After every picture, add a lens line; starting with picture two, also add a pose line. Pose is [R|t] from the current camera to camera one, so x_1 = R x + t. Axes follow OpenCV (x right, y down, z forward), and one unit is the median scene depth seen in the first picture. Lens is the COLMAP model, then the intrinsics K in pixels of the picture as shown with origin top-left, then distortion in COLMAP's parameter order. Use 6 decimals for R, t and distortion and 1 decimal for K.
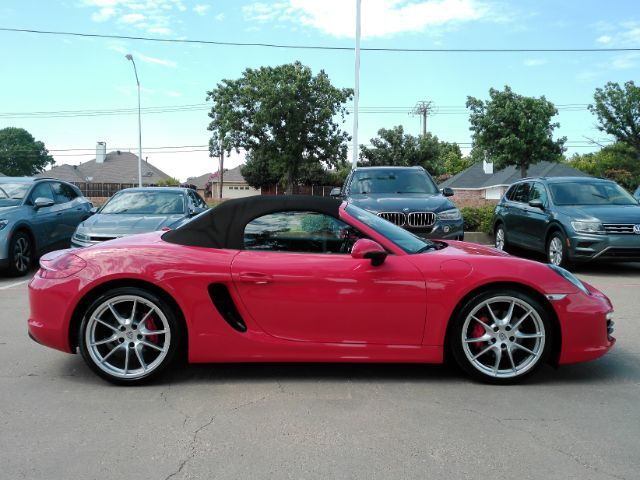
lens RADIAL K [[554.9, 0, 319.7], [0, 554.9, 229.2], [0, 0, 1]] dist [0.011299, 0.009446]
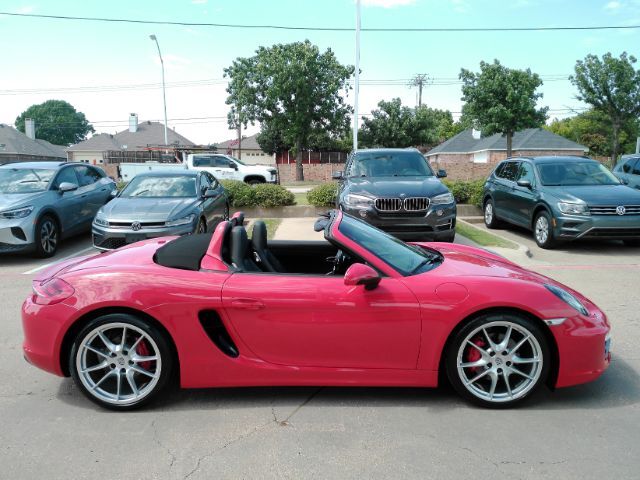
lens RADIAL K [[488.2, 0, 318.3], [0, 488.2, 240.4], [0, 0, 1]] dist [0.027941, -0.036451]
pose [[0.999844, -0.006433, -0.016421, 0.025995], [0.007960, 0.995478, 0.094654, -0.103161], [0.015738, -0.094770, 0.995375, 0.153343]]
